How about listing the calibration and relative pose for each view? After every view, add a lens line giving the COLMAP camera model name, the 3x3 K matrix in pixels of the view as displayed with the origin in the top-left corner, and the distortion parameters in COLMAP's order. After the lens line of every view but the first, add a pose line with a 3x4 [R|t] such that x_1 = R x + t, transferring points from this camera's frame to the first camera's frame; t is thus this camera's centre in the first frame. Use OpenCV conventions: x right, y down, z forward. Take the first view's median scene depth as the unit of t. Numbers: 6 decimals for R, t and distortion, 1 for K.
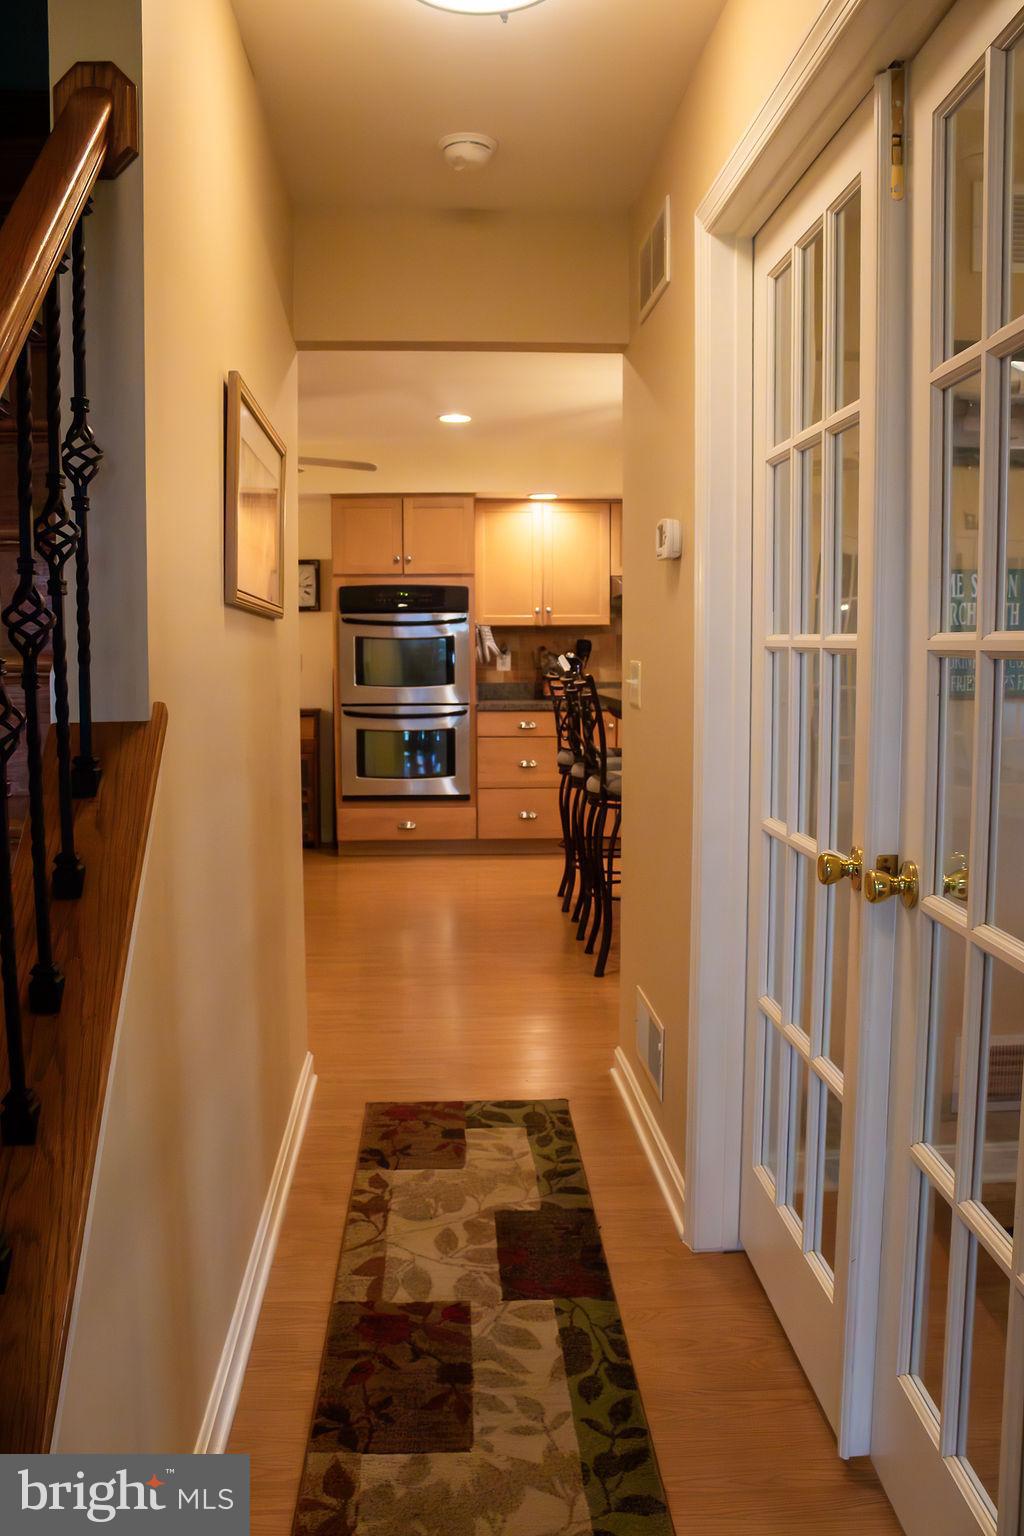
lens RADIAL K [[1333.6, 0, 512.0], [0, 1333.6, 768.0], [0, 0, 1]] dist [-0.157266, 0.139004]
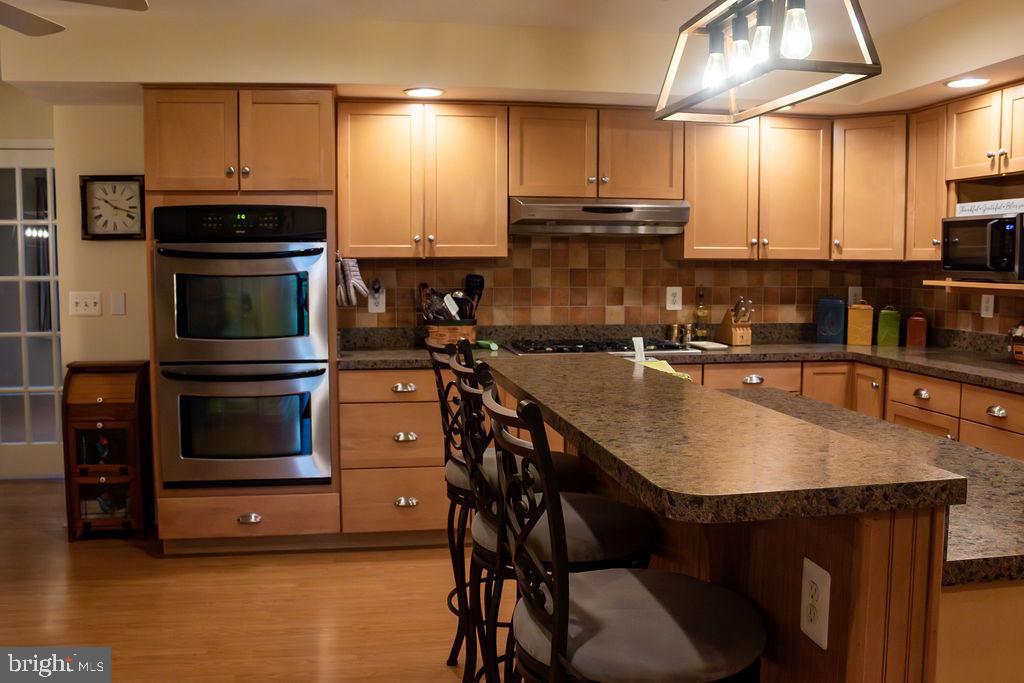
lens RADIAL K [[889.0, 0, 512.0], [0, 889.0, 341.5], [0, 0, 1]] dist [-0.157266, 0.139004]
pose [[0.993541, -0.006856, 0.113264, 0.015310], [0.007414, 0.999962, -0.004503, -0.055464], [-0.113229, 0.005313, 0.993555, 0.478838]]
